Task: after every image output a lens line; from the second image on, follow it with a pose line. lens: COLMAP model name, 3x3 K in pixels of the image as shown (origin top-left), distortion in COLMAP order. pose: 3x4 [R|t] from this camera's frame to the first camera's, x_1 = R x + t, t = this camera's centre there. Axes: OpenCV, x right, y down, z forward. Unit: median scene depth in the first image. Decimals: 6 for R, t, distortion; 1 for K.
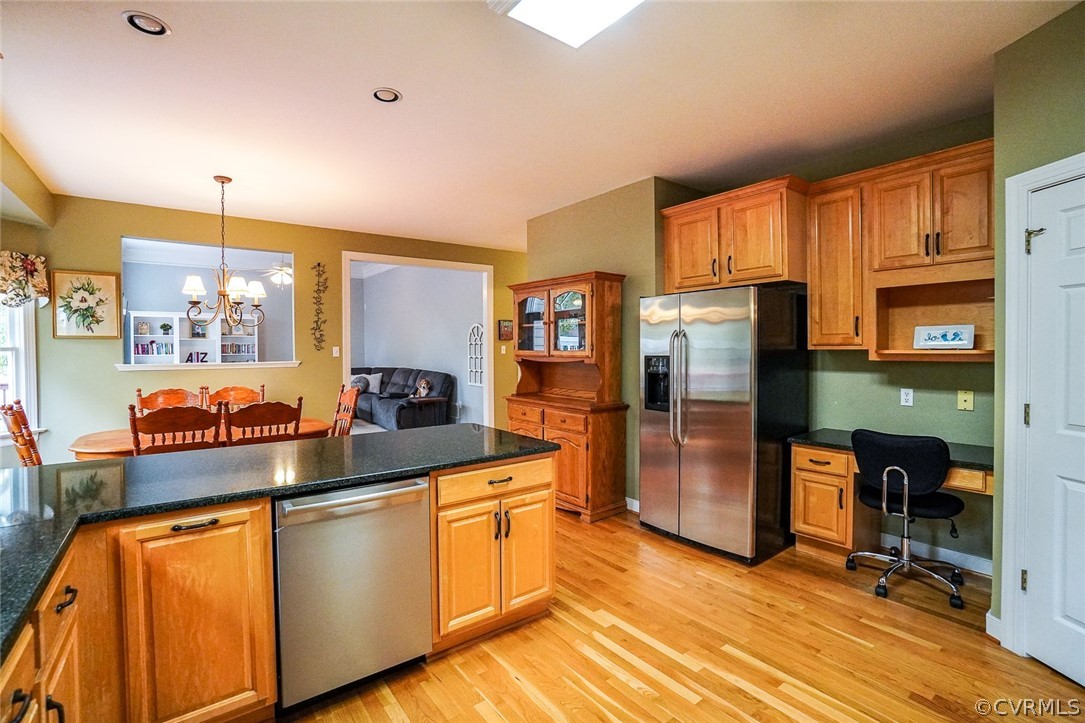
lens RADIAL K [[482.3, 0, 545.4], [0, 482.3, 355.7], [0, 0, 1]] dist [-0.036423, 0.001058]
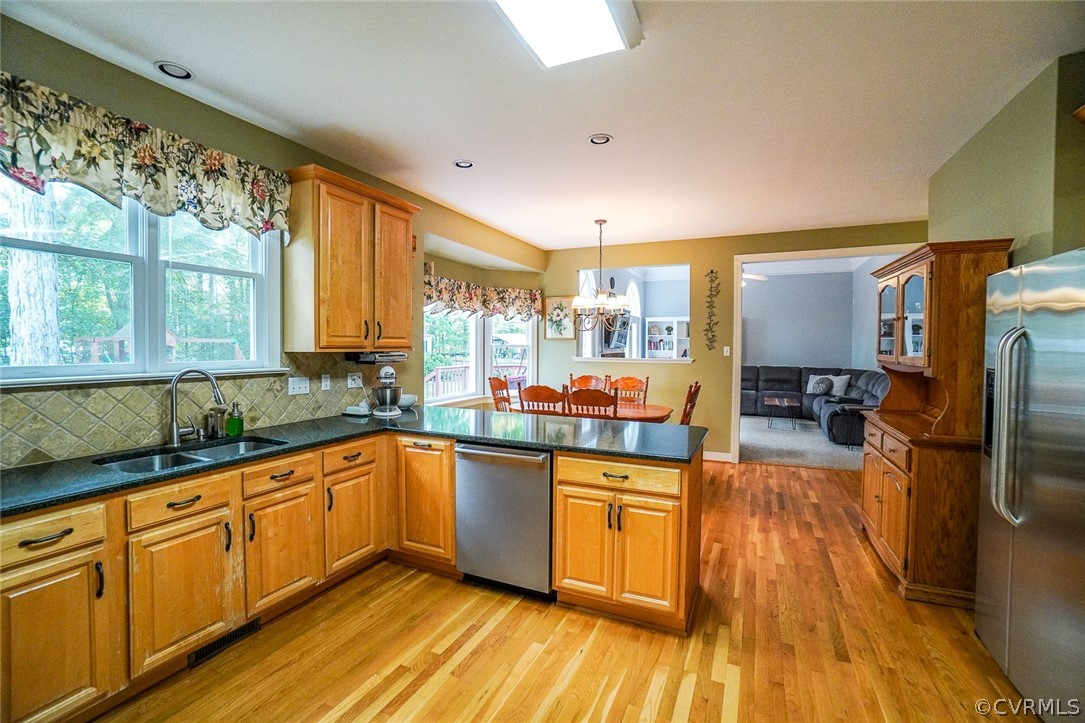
lens RADIAL K [[482.3, 0, 546.9], [0, 482.3, 351.8], [0, 0, 1]] dist [-0.036423, 0.001058]
pose [[0.483284, 0.020621, -0.875221, 0.525427], [-0.022352, 0.999687, 0.011211, -0.017479], [0.875178, 0.014145, 0.483594, 0.234313]]
